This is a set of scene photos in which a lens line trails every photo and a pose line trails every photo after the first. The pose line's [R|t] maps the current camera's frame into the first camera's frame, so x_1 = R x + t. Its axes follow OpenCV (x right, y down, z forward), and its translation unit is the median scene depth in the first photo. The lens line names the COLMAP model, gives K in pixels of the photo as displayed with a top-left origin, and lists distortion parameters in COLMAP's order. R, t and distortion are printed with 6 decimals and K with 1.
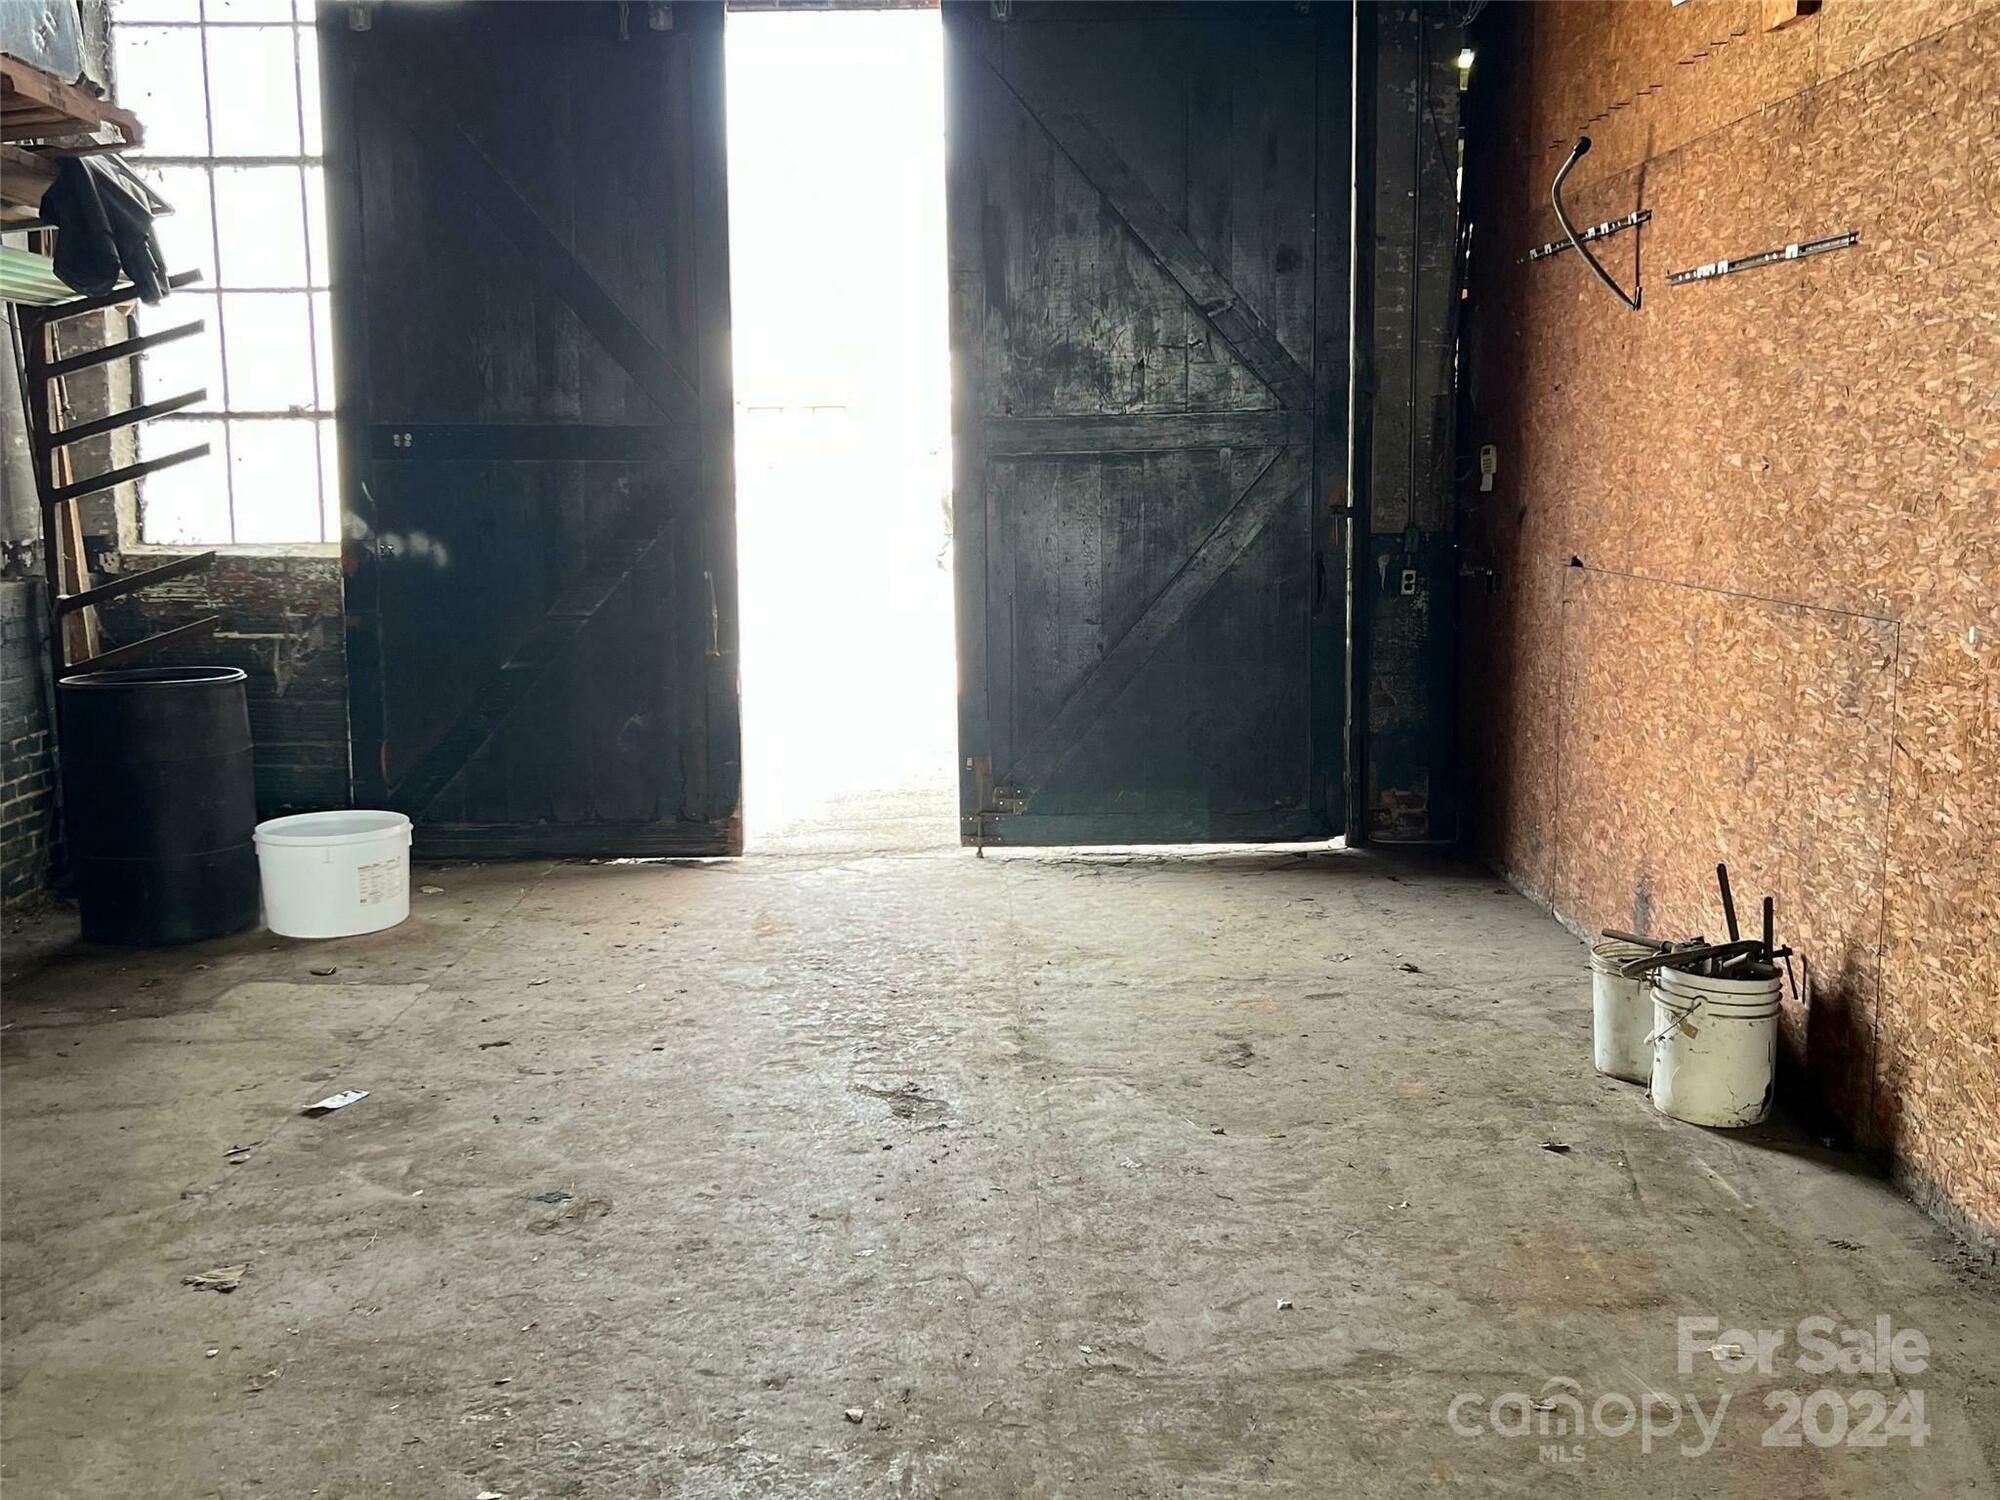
lens RADIAL K [[1498.2, 0, 1000.0], [0, 1498.2, 750.0], [0, 0, 1]] dist [0.033778, 0.000161]
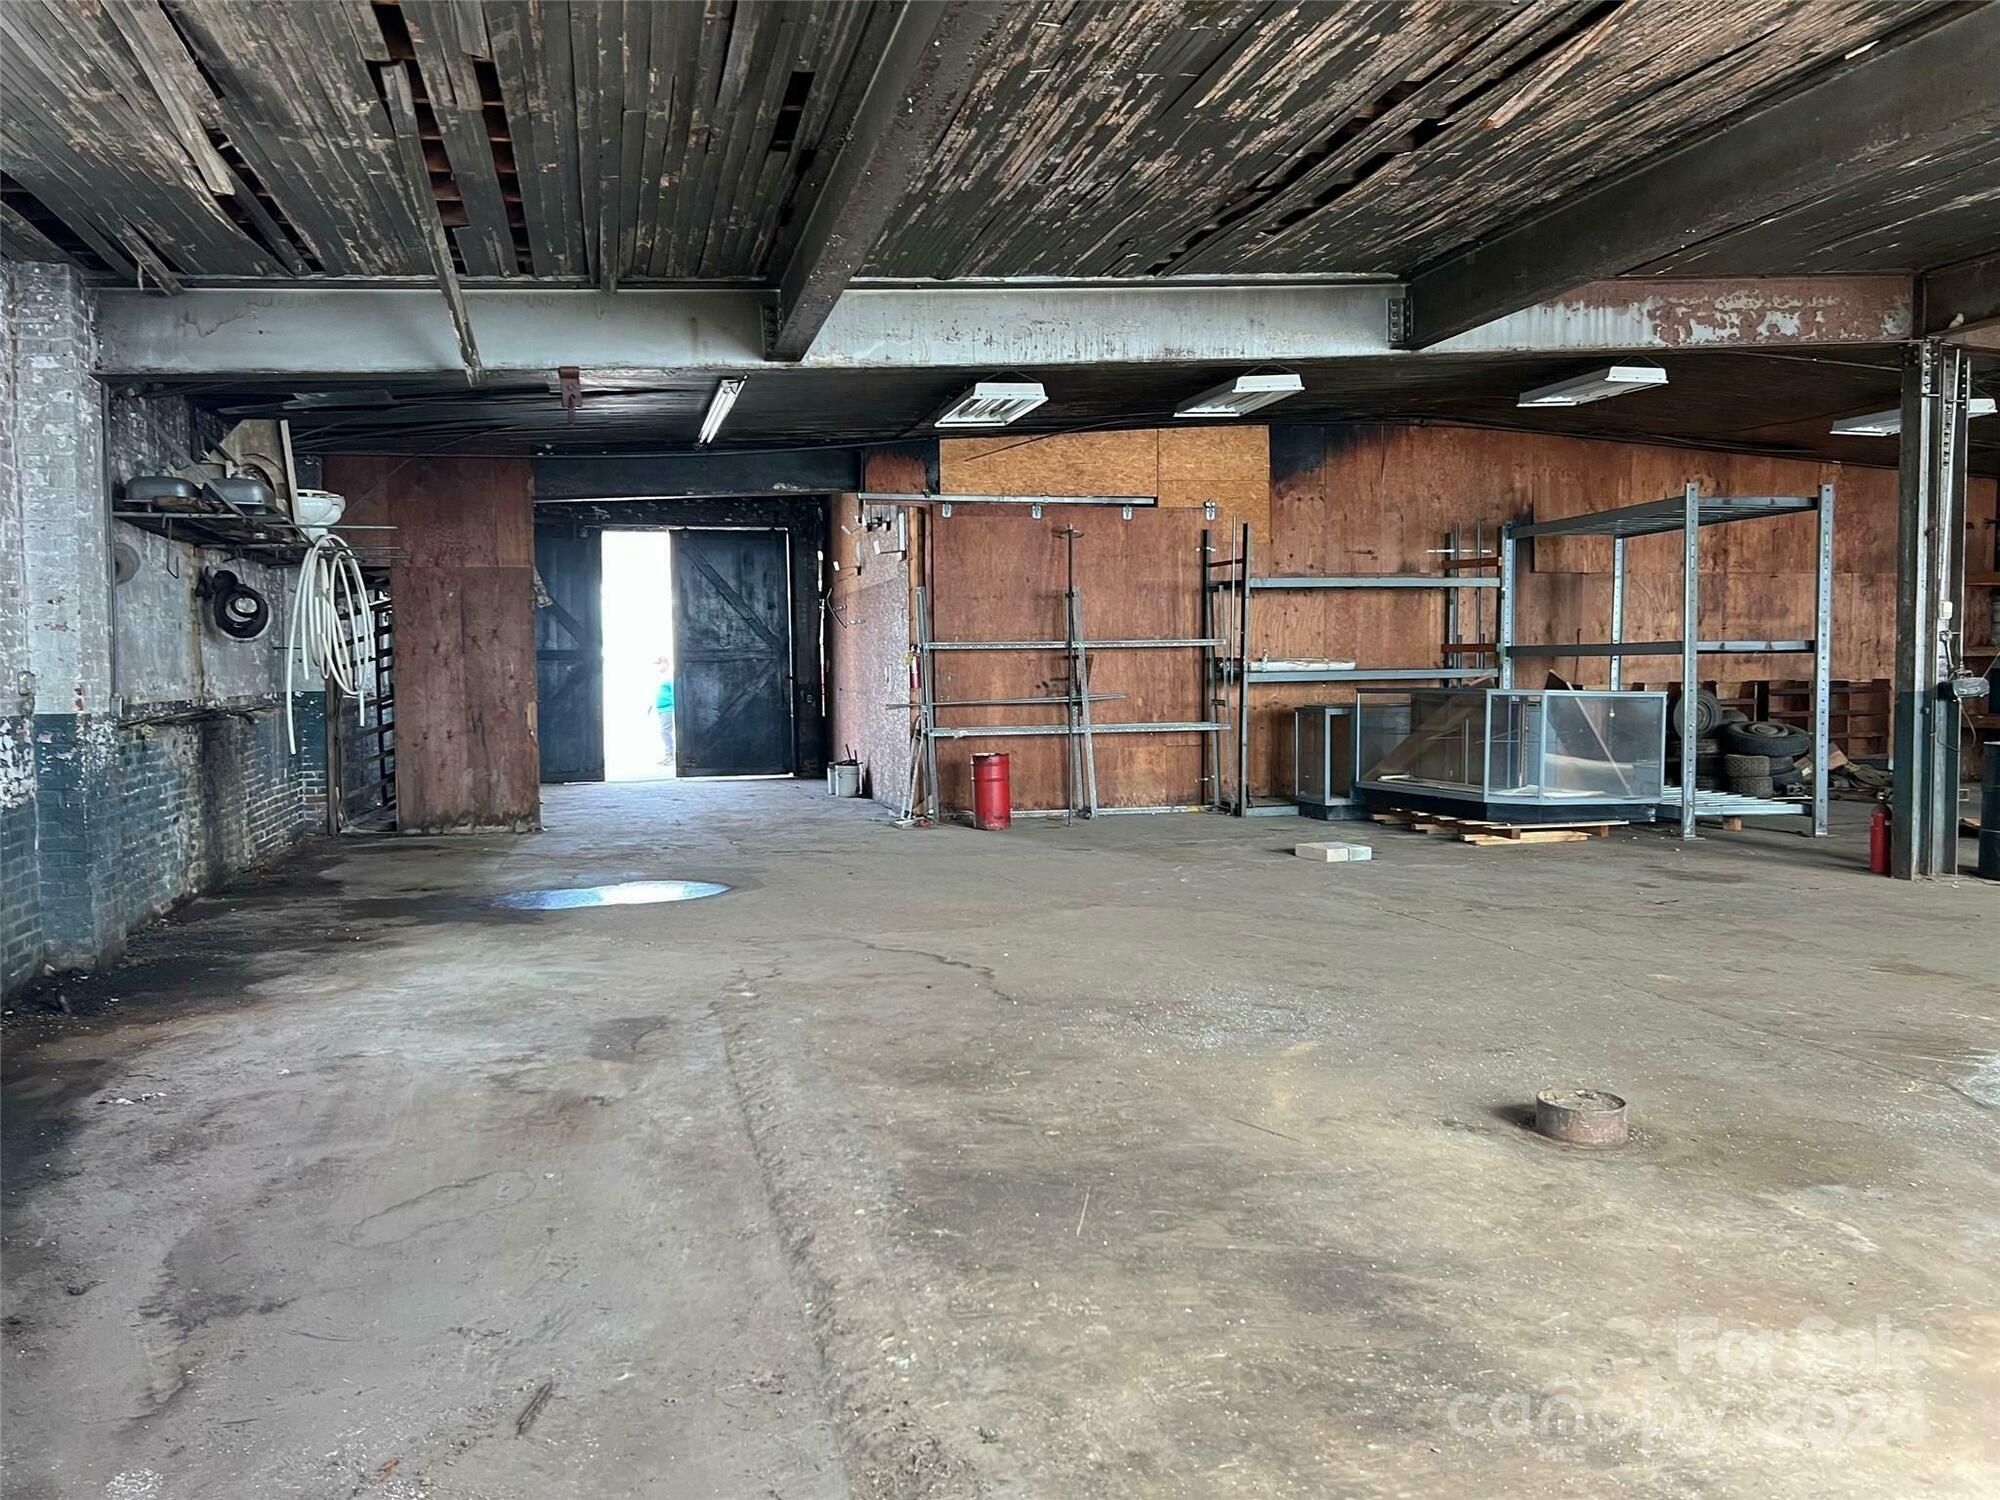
lens RADIAL K [[1498.2, 0, 1000.0], [0, 1498.2, 750.0], [0, 0, 1]] dist [0.033778, 0.000161]
pose [[0.962115, -0.007301, 0.272546, -0.243990], [0.038745, 0.993157, -0.110170, 0.401626], [-0.269877, 0.116556, 0.955814, -2.388508]]
